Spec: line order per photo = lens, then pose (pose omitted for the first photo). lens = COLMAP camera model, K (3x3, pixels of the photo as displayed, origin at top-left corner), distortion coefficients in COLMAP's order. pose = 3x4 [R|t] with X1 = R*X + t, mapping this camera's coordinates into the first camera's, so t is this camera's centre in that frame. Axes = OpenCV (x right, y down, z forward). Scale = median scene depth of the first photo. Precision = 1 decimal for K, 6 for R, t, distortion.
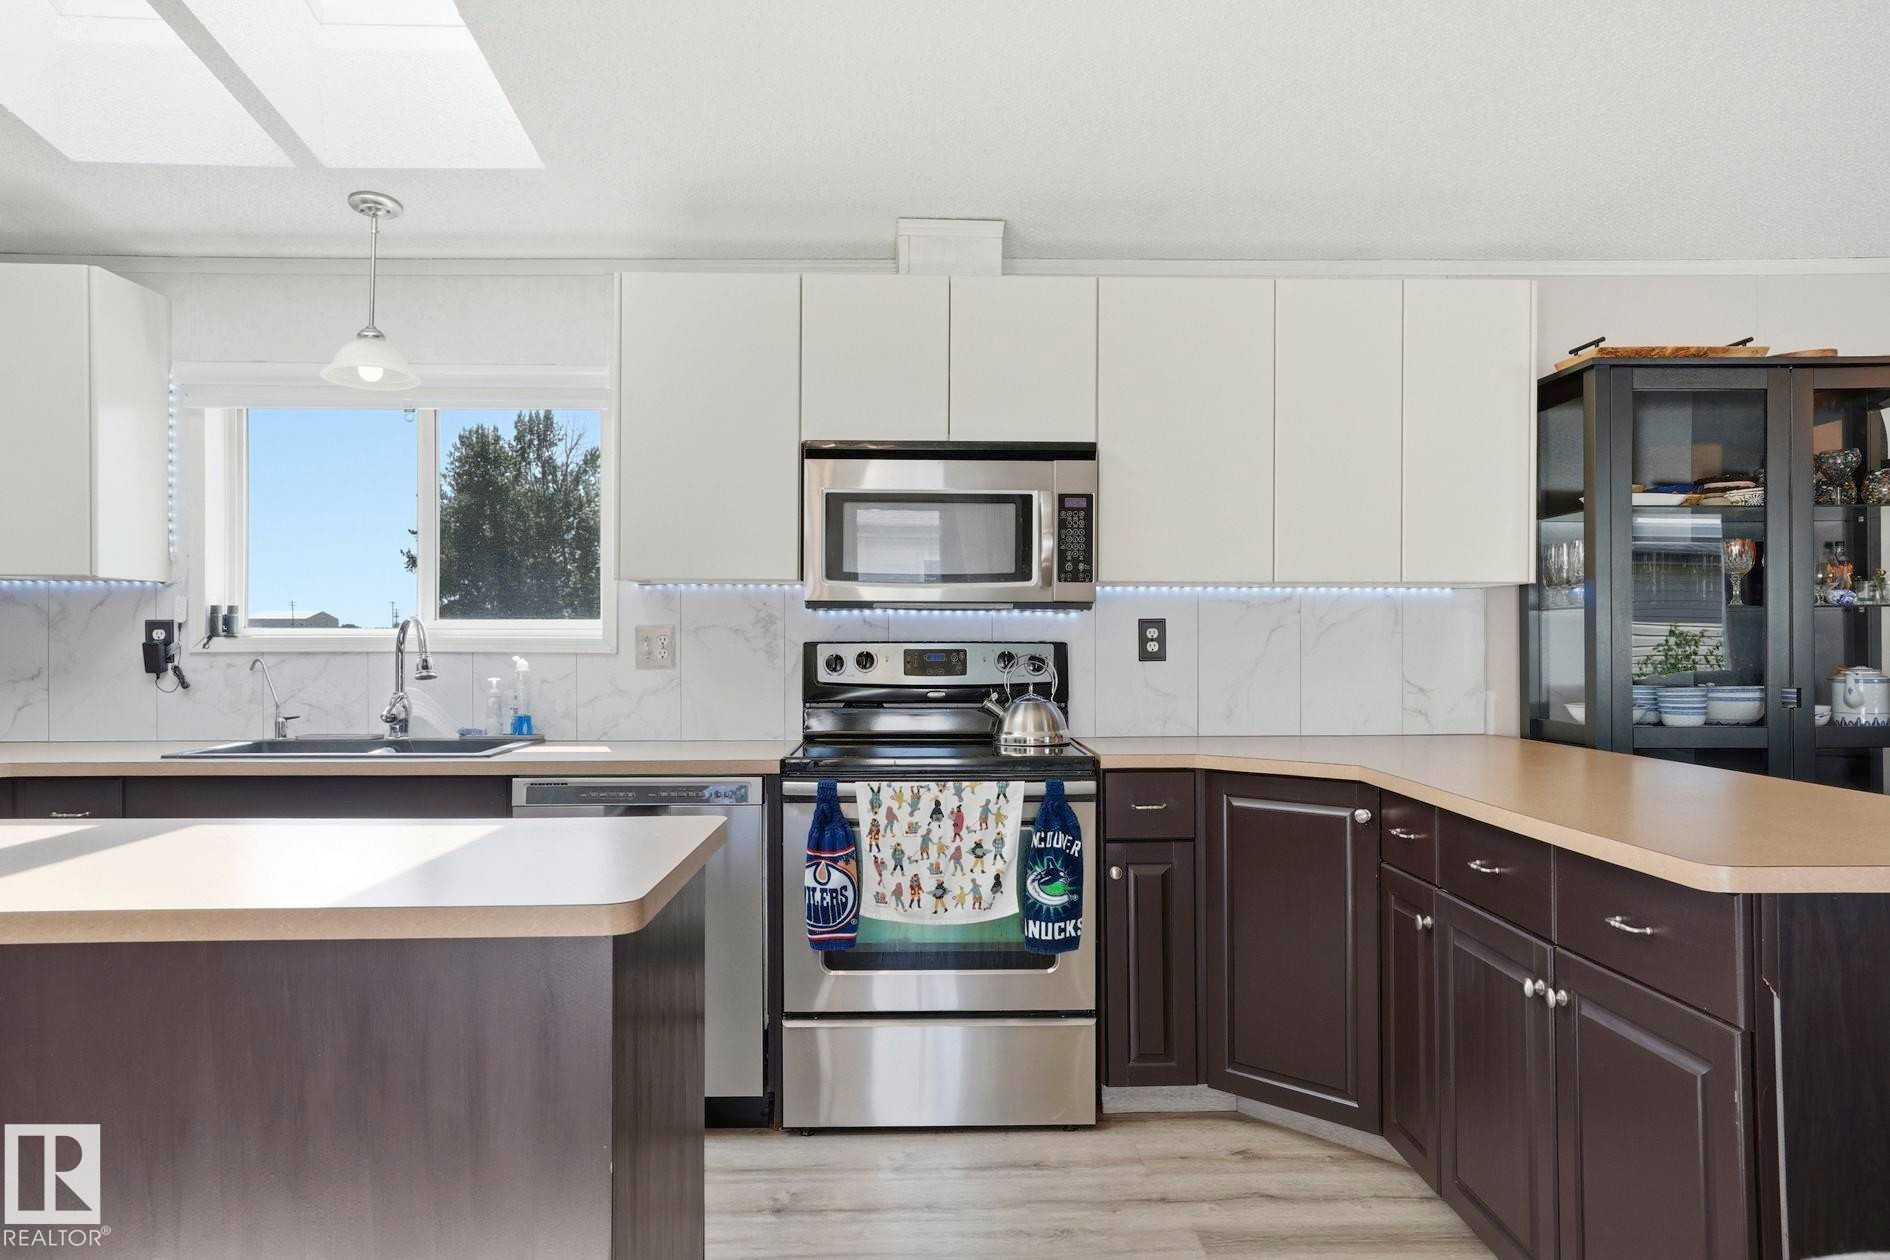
lens RADIAL K [[1312.2, 0, 935.7], [0, 1312.2, 635.3], [0, 0, 1]] dist [0.011474, 0.005497]
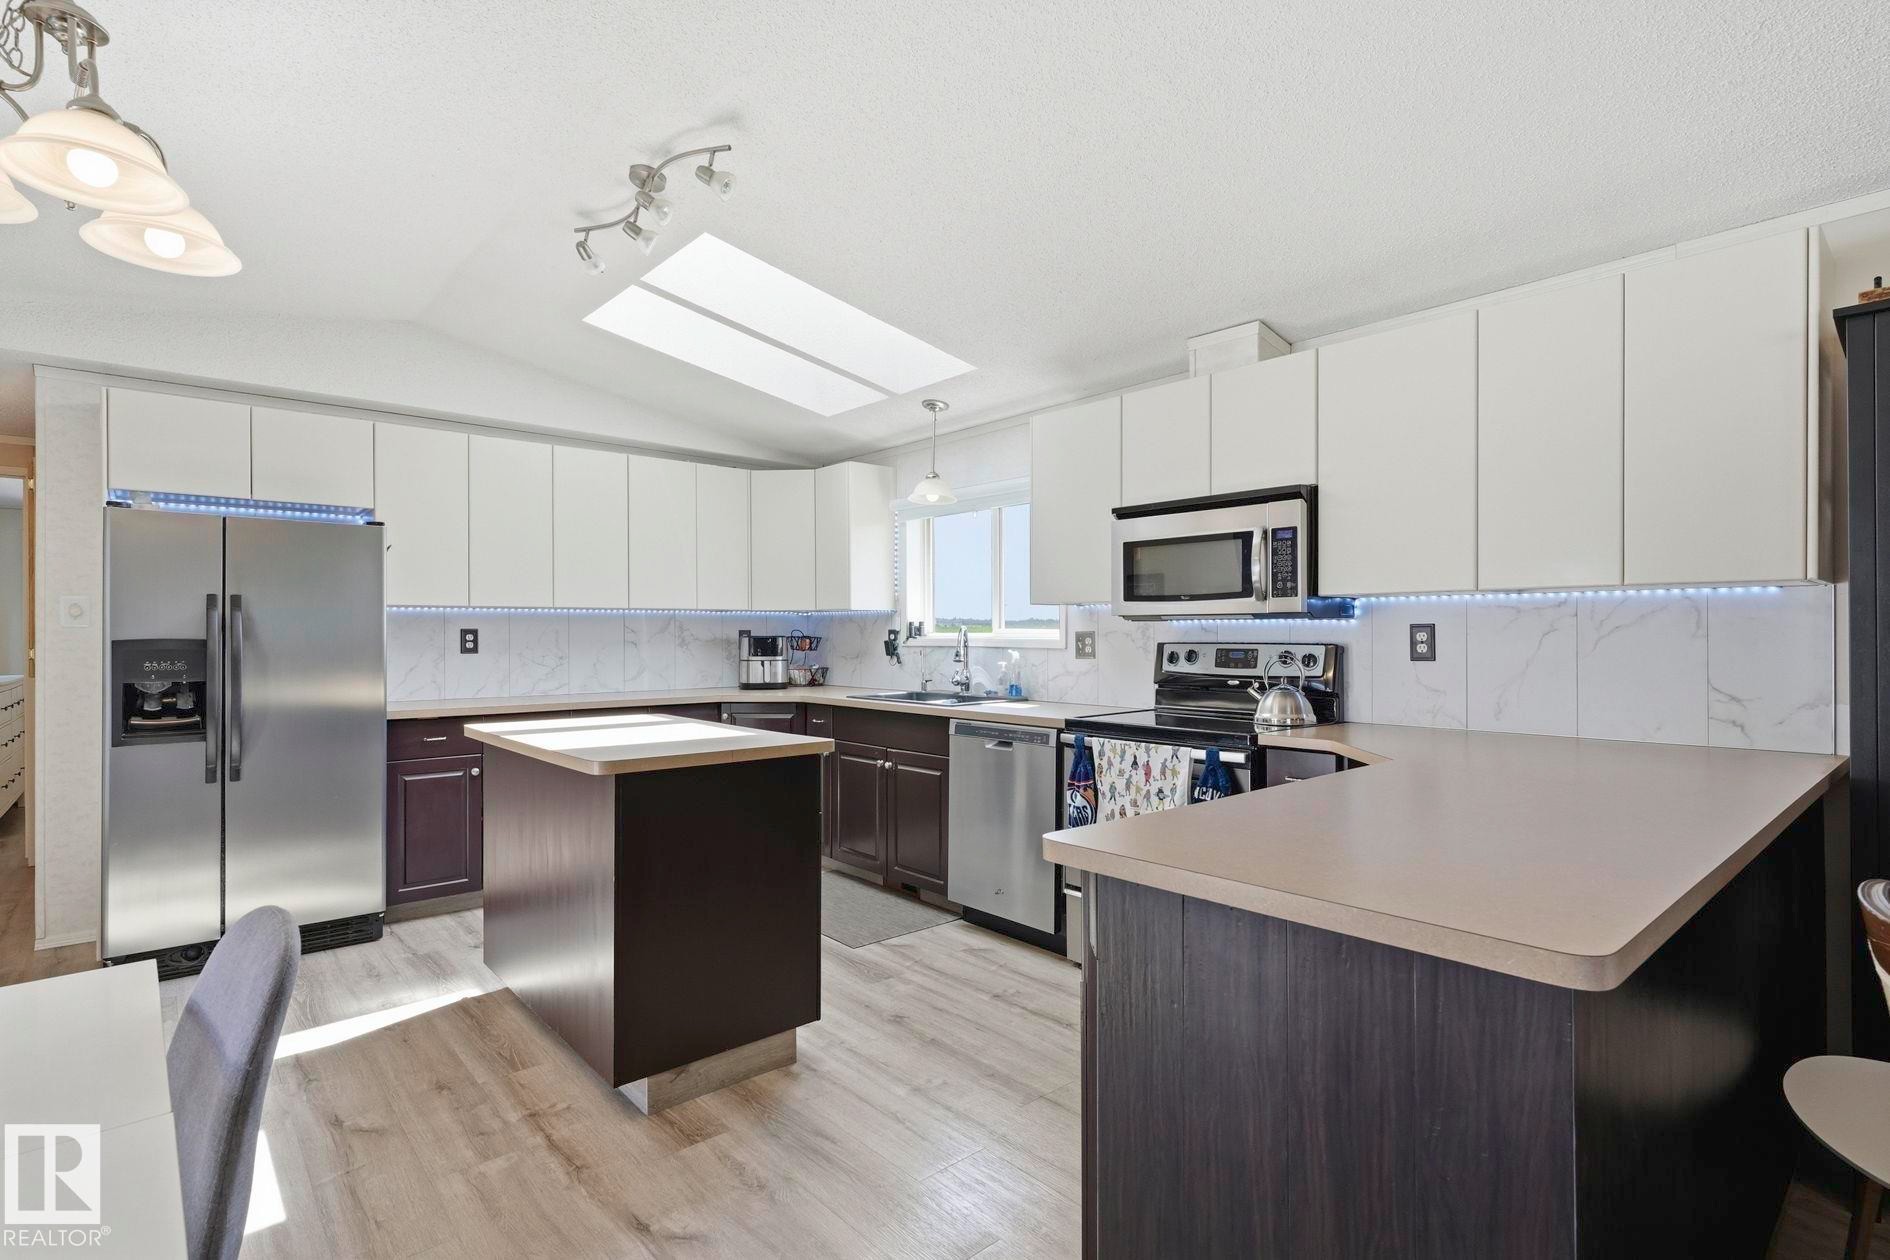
lens RADIAL K [[911.5, 0, 937.2], [0, 911.5, 628.0], [0, 0, 1]] dist [0.008886, -0.000355]
pose [[0.637720, -0.006371, -0.770242, 0.564342], [0.002777, 0.999978, -0.005973, -0.006062], [0.770263, 0.001670, 0.637724, 0.183389]]
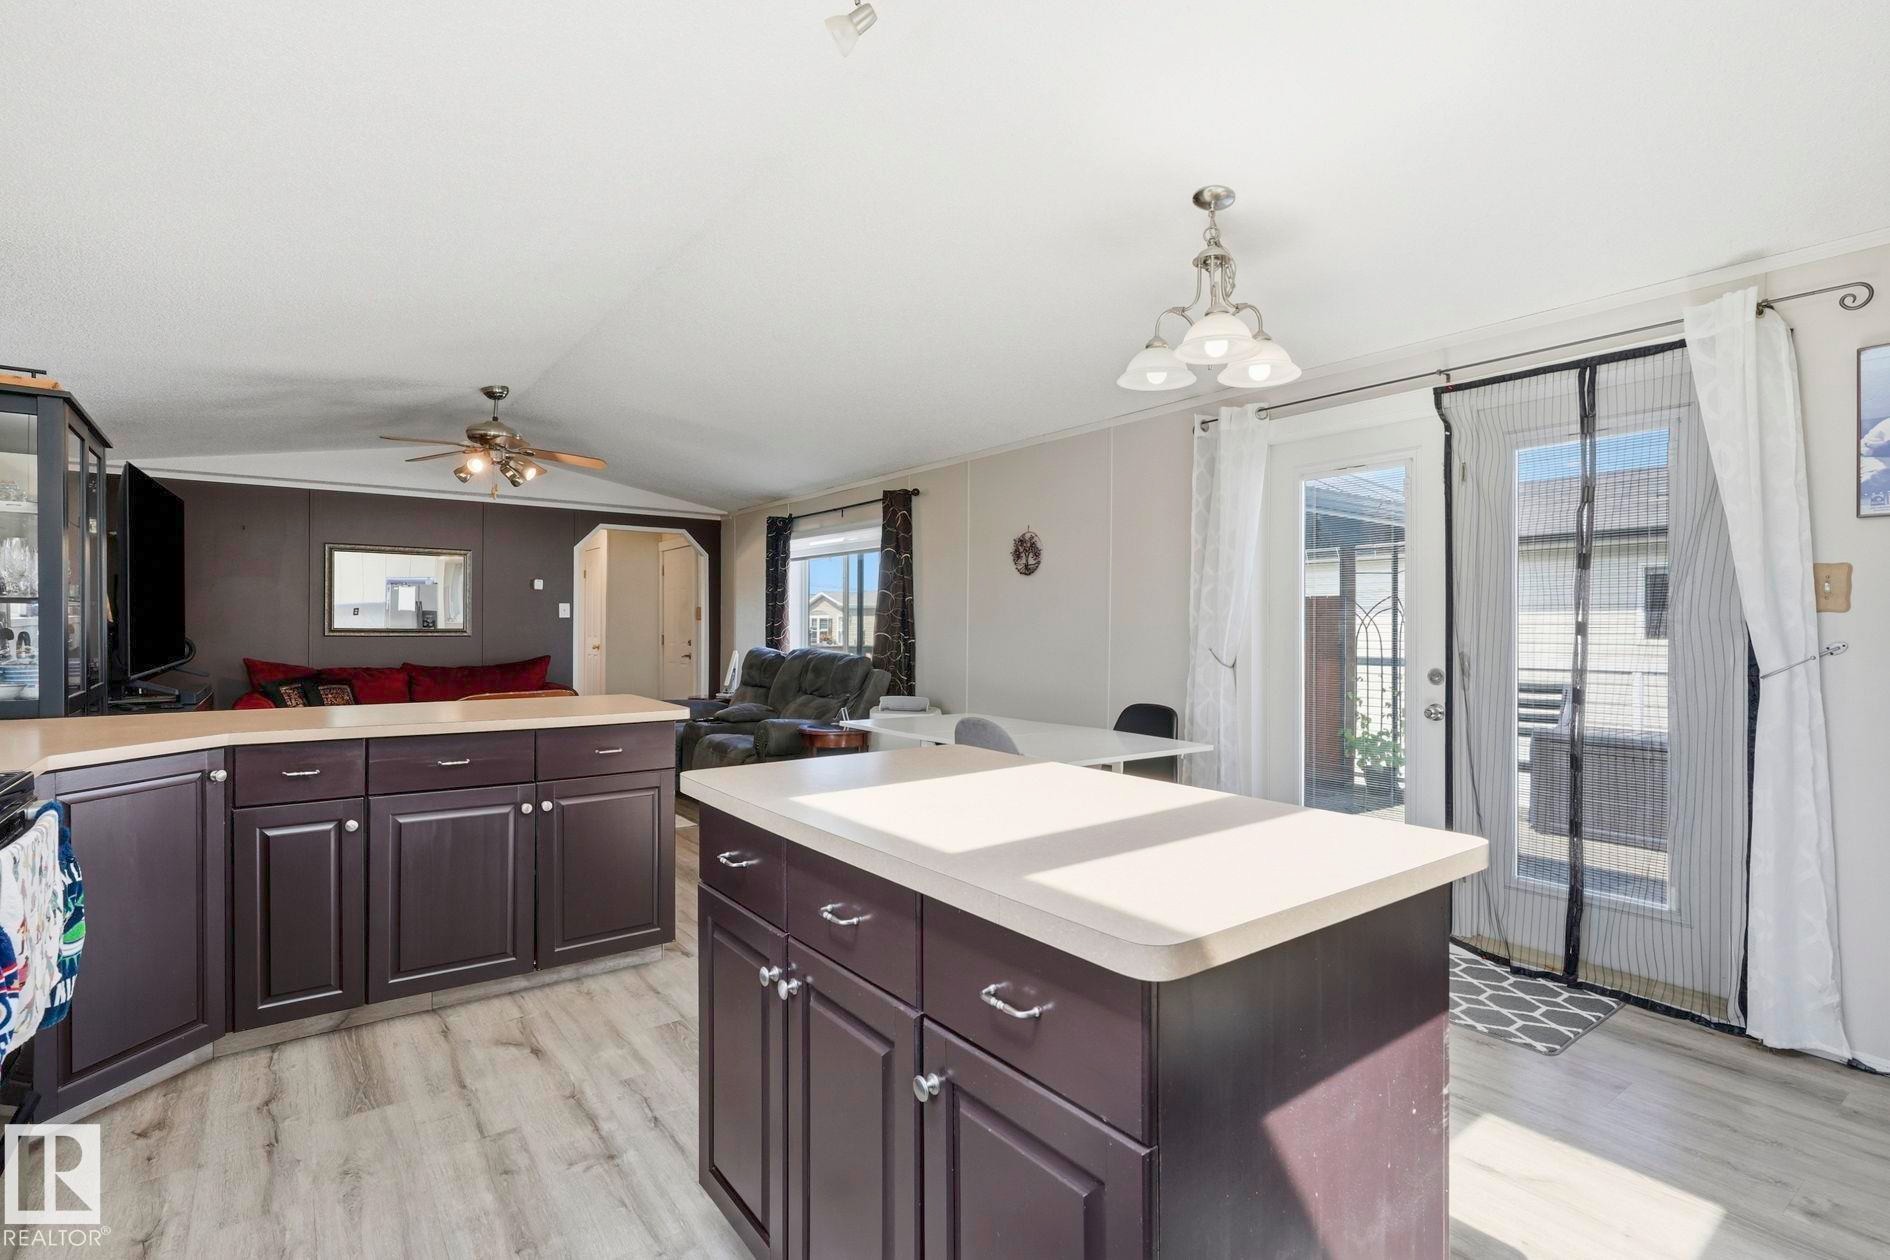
lens RADIAL K [[907.9, 0, 940.8], [0, 907.9, 629.2], [0, 0, 1]] dist [-0.001163, 0.000807]
pose [[-0.571979, -0.008908, 0.820220, -0.617863], [-0.008079, 0.999954, 0.005227, -0.008400], [-0.820228, -0.003637, -0.572025, 0.787963]]
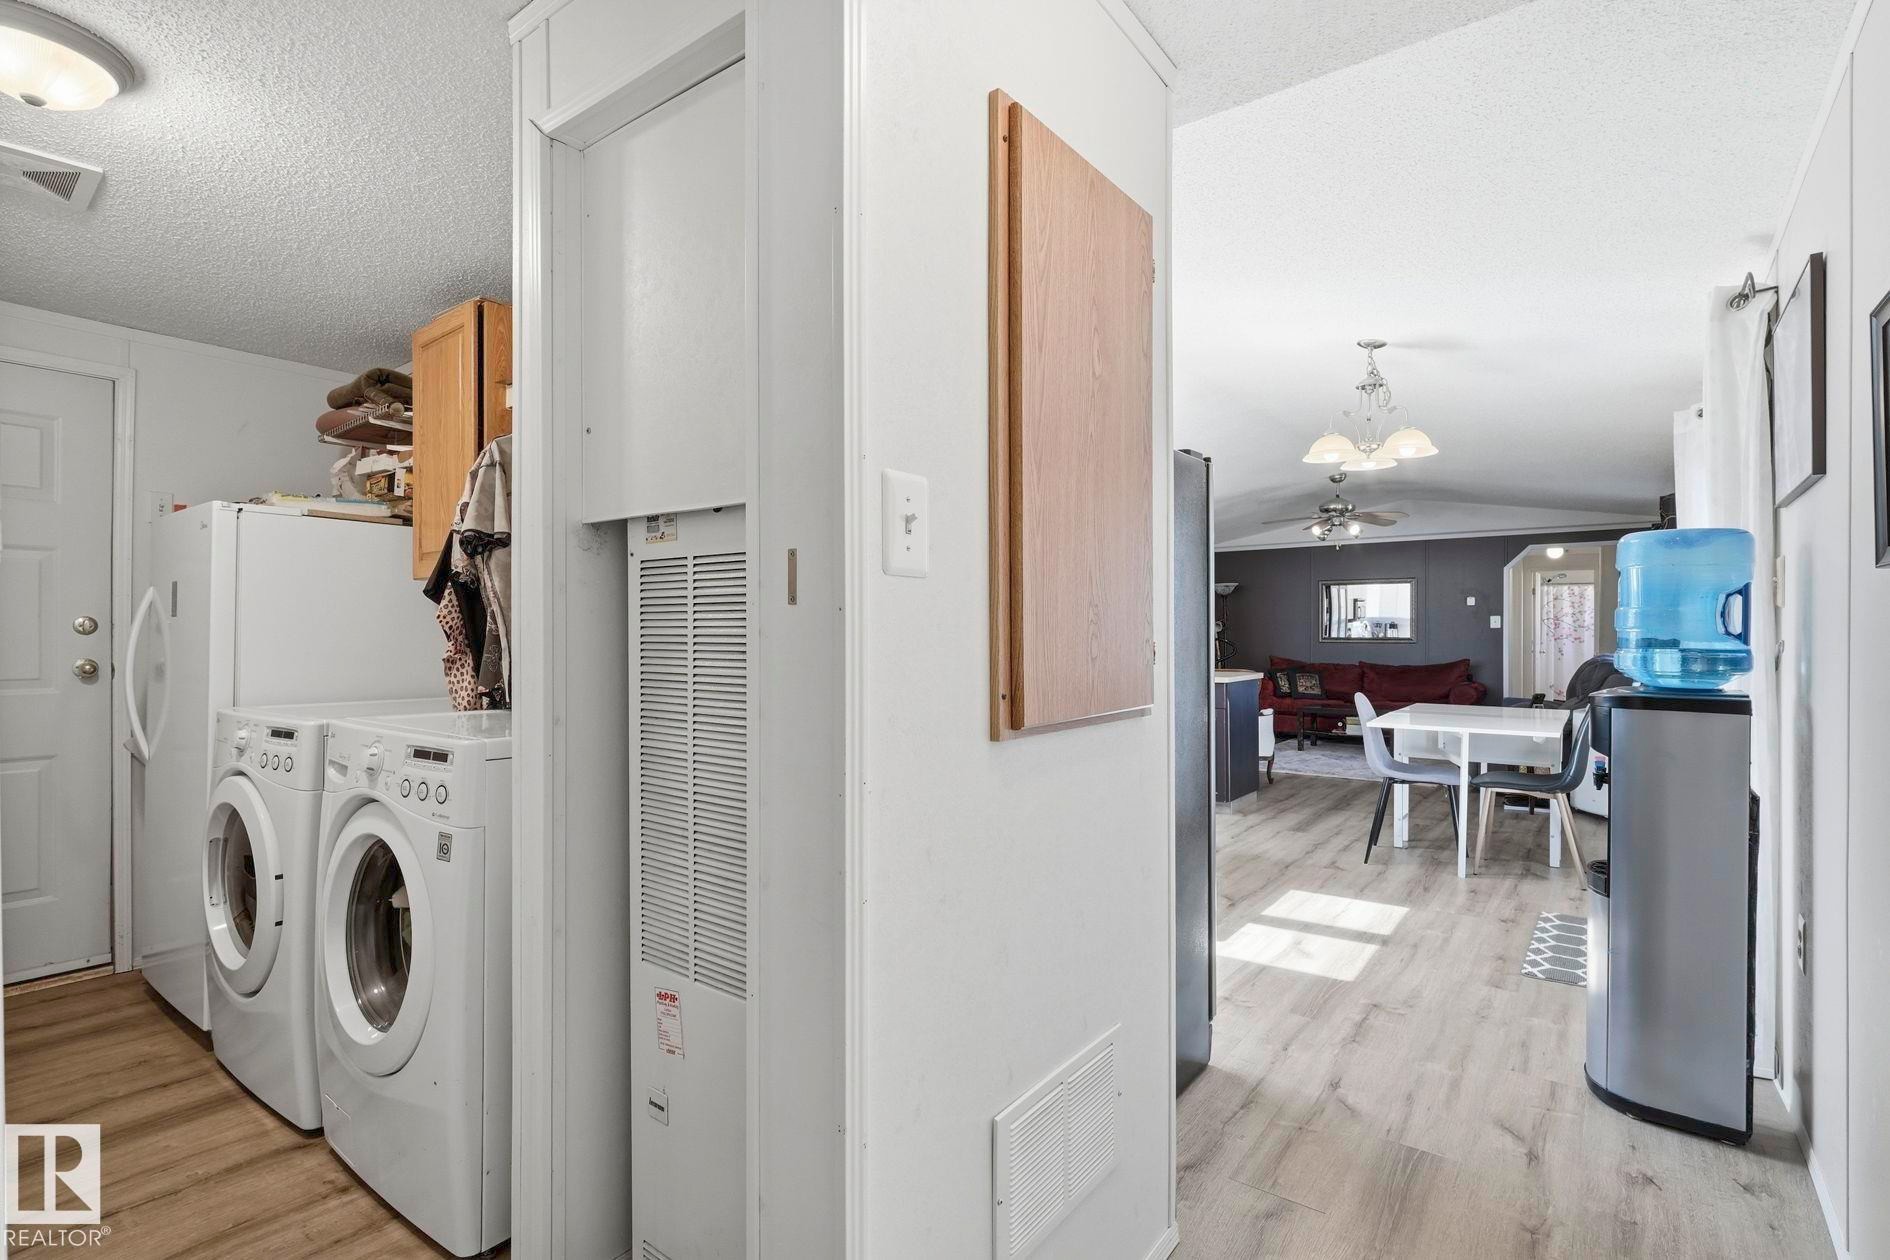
lens RADIAL K [[907.9, 0, 945.6], [0, 907.9, 629.0], [0, 0, 1]] dist [-0.001163, 0.000807]
pose [[0.617076, 0.002482, 0.786900, -1.379512], [0.000020, 0.999995, -0.003170, -0.006789], [-0.786904, 0.001972, 0.617073, -0.153106]]
